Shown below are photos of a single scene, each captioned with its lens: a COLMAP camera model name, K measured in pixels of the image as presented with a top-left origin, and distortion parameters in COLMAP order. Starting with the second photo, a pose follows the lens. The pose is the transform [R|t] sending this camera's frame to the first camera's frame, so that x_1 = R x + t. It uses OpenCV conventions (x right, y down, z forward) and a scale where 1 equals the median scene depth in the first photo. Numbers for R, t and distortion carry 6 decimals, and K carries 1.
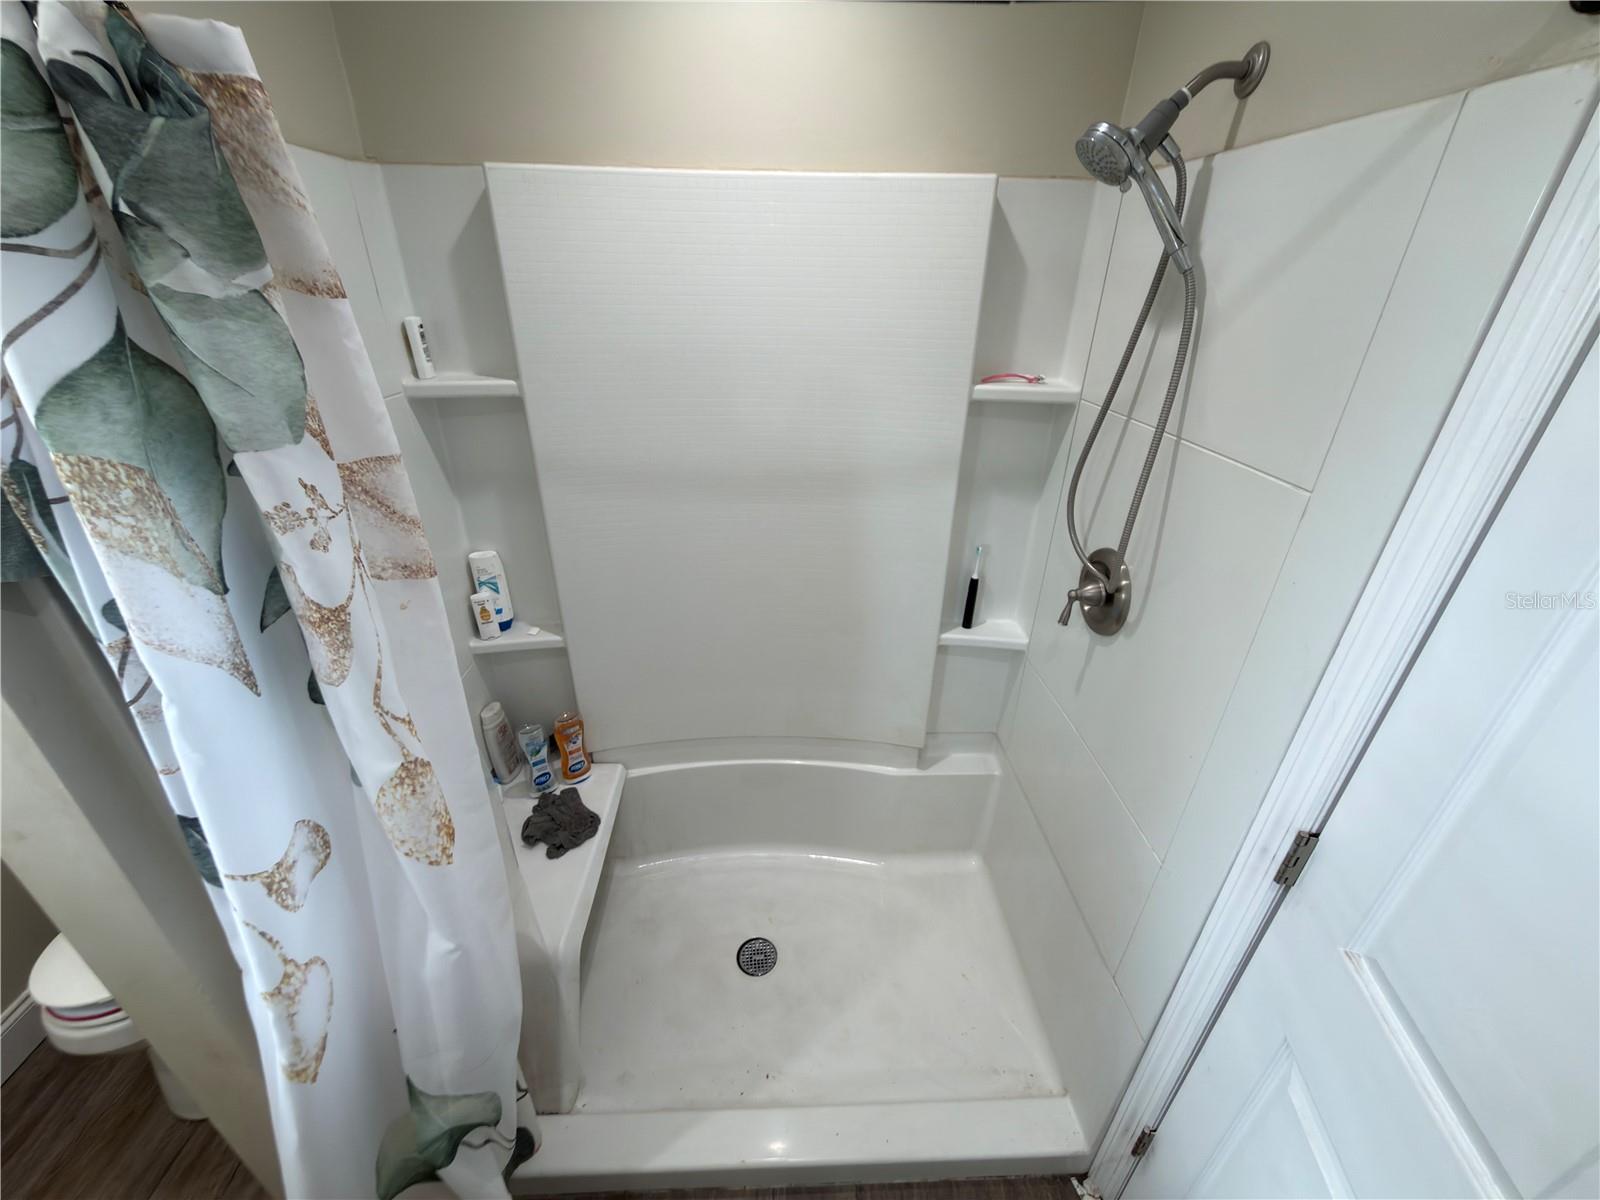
lens RADIAL K [[639.3, 0, 798.6], [0, 639.3, 597.0], [0, 0, 1]] dist [-0.000839, -0.000086]
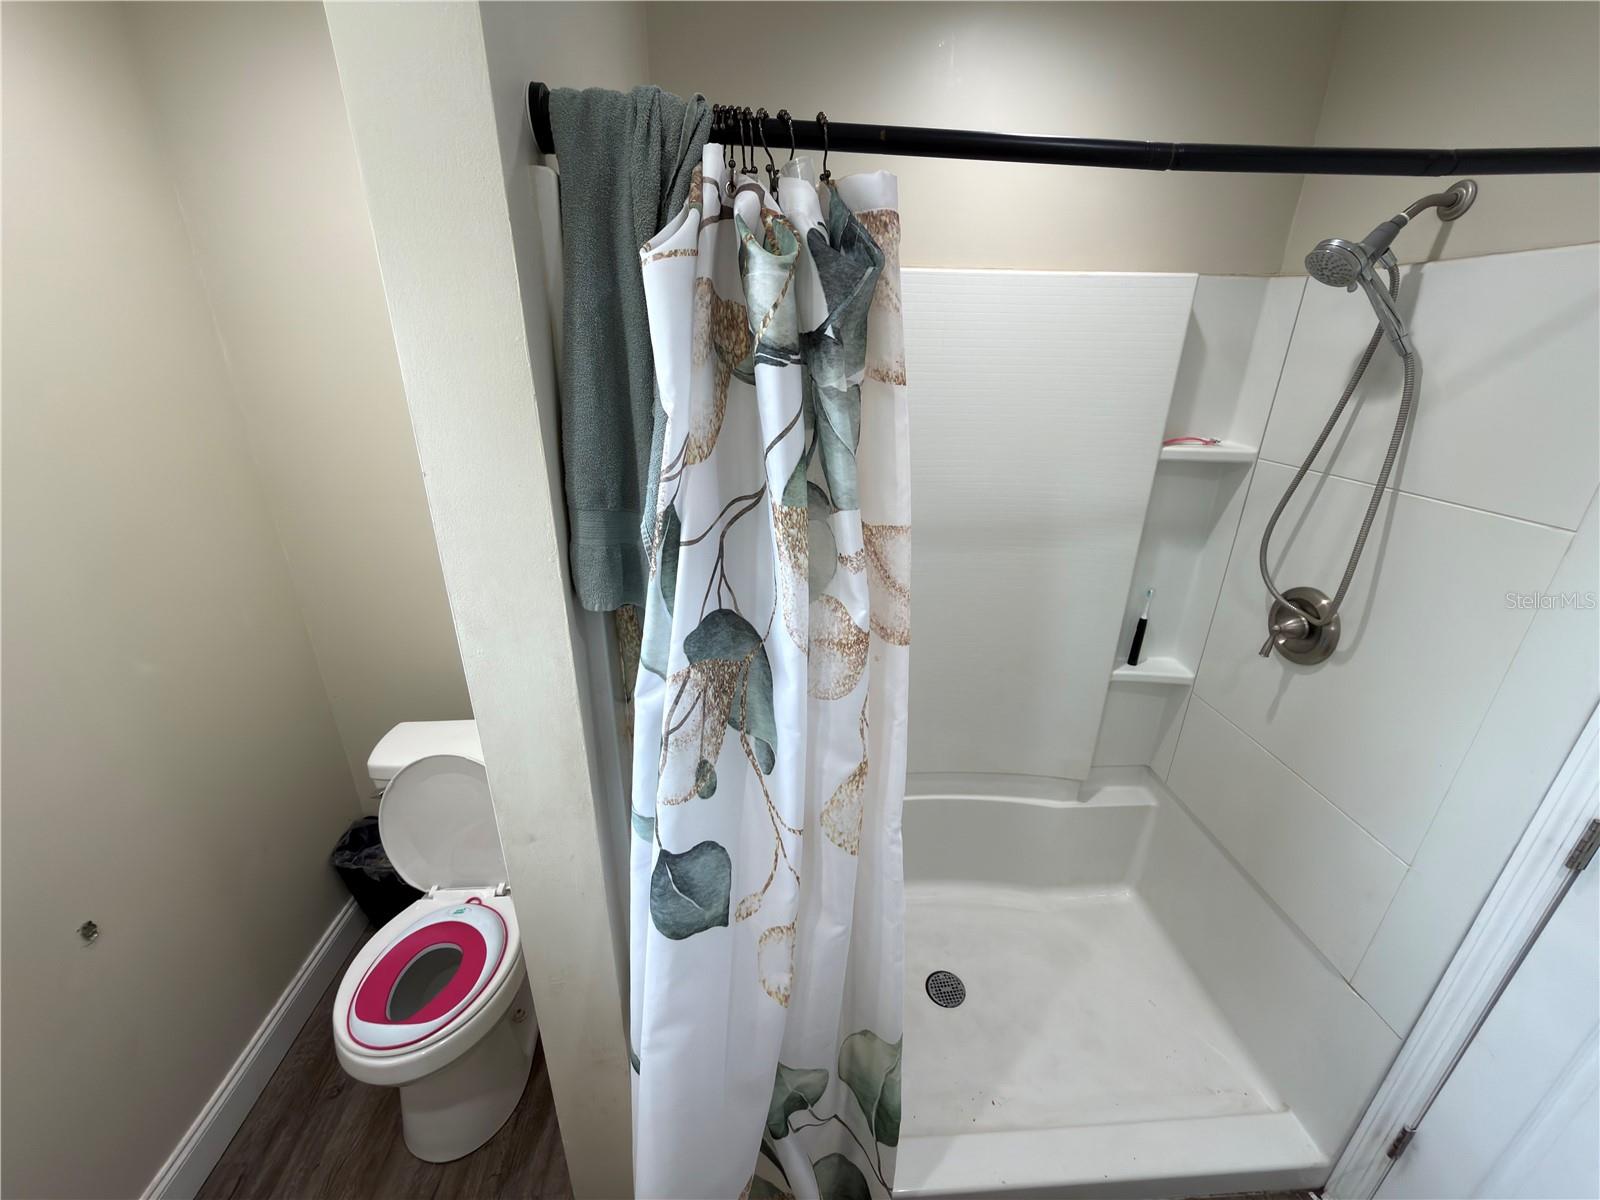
lens RADIAL K [[639.3, 0, 799.9], [0, 639.3, 597.7], [0, 0, 1]] dist [-0.000839, -0.000086]
pose [[0.999743, -0.015480, 0.016552, -0.402112], [0.016847, 0.996158, -0.085940, 0.023205], [-0.015158, 0.086197, 0.996163, -0.103489]]
